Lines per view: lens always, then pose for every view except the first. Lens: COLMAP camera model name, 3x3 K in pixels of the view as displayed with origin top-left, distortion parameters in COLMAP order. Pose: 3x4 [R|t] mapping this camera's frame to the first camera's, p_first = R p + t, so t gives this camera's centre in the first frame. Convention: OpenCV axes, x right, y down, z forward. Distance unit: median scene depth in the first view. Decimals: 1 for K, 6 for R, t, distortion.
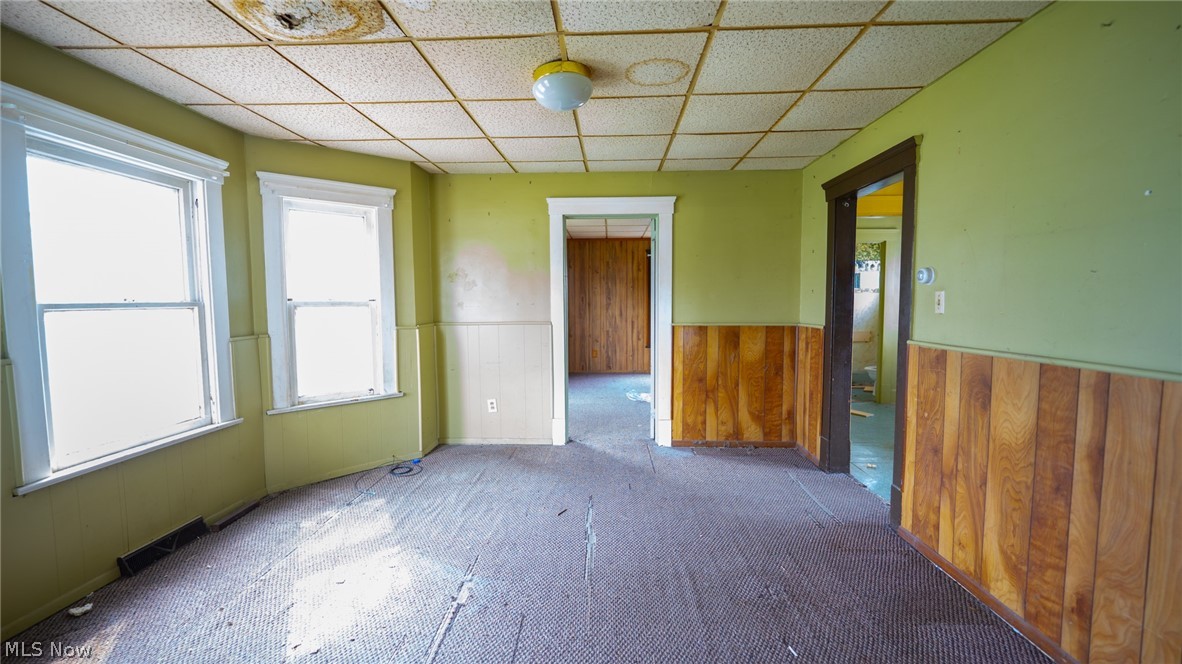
lens RADIAL K [[475.3, 0, 588.7], [0, 475.3, 331.5], [0, 0, 1]] dist [-0.010511, -0.000127]
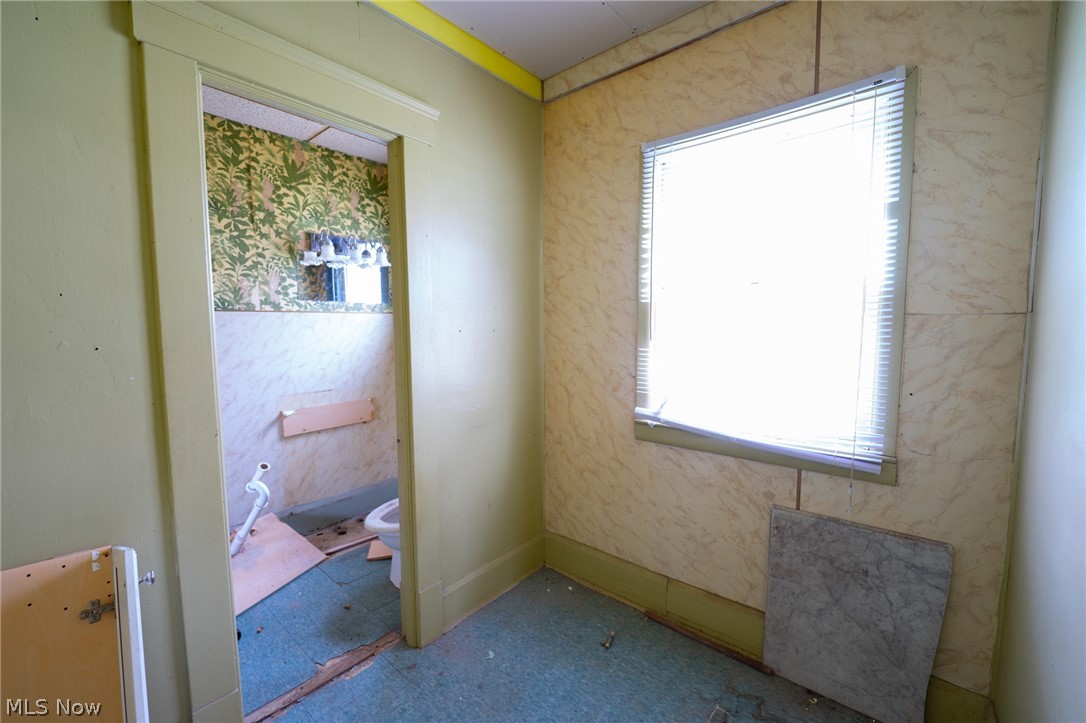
lens RADIAL K [[440.9, 0, 542.9], [0, 440.9, 360.1], [0, 0, 1]] dist [-0.010896, -0.000233]
pose [[0.609403, -0.063449, 0.790317, 0.363531], [0.053403, 0.997814, 0.038929, -0.043492], [-0.791060, 0.018481, 0.611460, 0.610916]]
